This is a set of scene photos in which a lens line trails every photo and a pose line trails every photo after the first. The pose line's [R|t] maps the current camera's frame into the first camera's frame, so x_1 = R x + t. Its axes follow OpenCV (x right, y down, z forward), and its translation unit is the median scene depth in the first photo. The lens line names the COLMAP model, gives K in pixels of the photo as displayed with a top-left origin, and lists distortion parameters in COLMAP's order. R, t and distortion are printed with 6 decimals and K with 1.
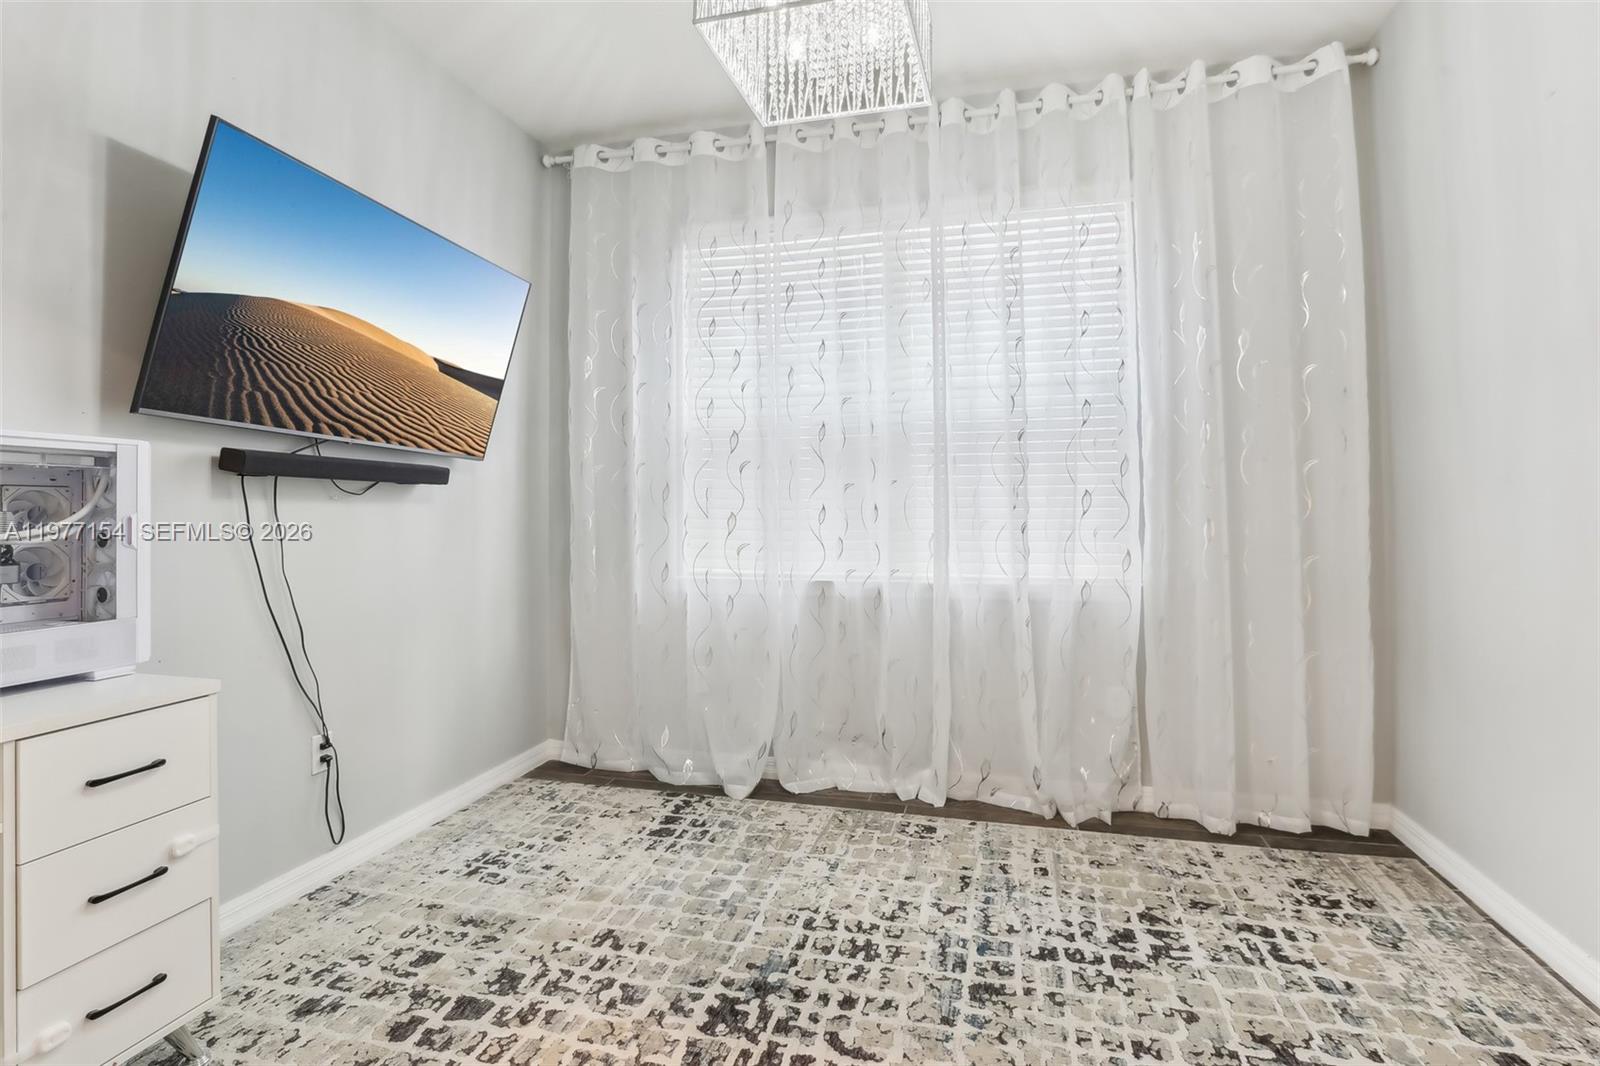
lens RADIAL K [[750.3, 0, 814.9], [0, 750.3, 519.5], [0, 0, 1]] dist [-0.026961, 0.007398]
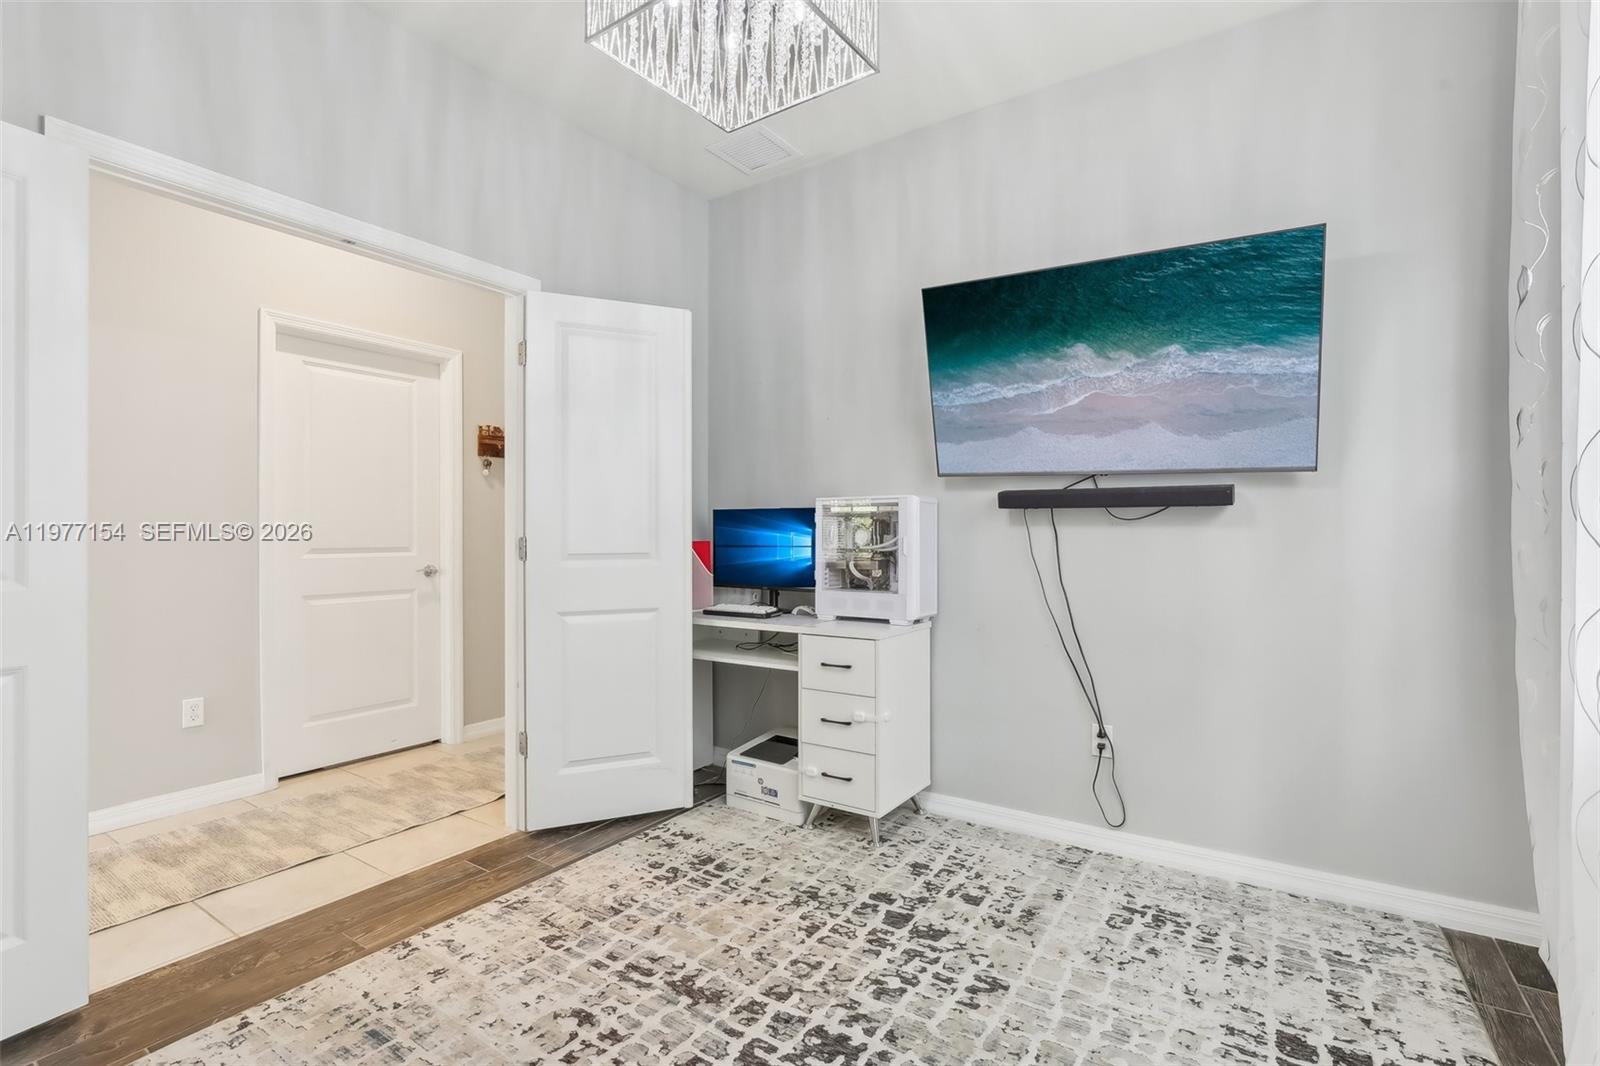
lens RADIAL K [[750.3, 0, 814.6], [0, 750.3, 536.8], [0, 0, 1]] dist [-0.026961, 0.007398]
pose [[-0.332132, 0.004651, -0.943221, 0.729584], [-0.008595, 0.999931, 0.007957, -0.018164], [0.943194, 0.010749, -0.332069, 1.156664]]
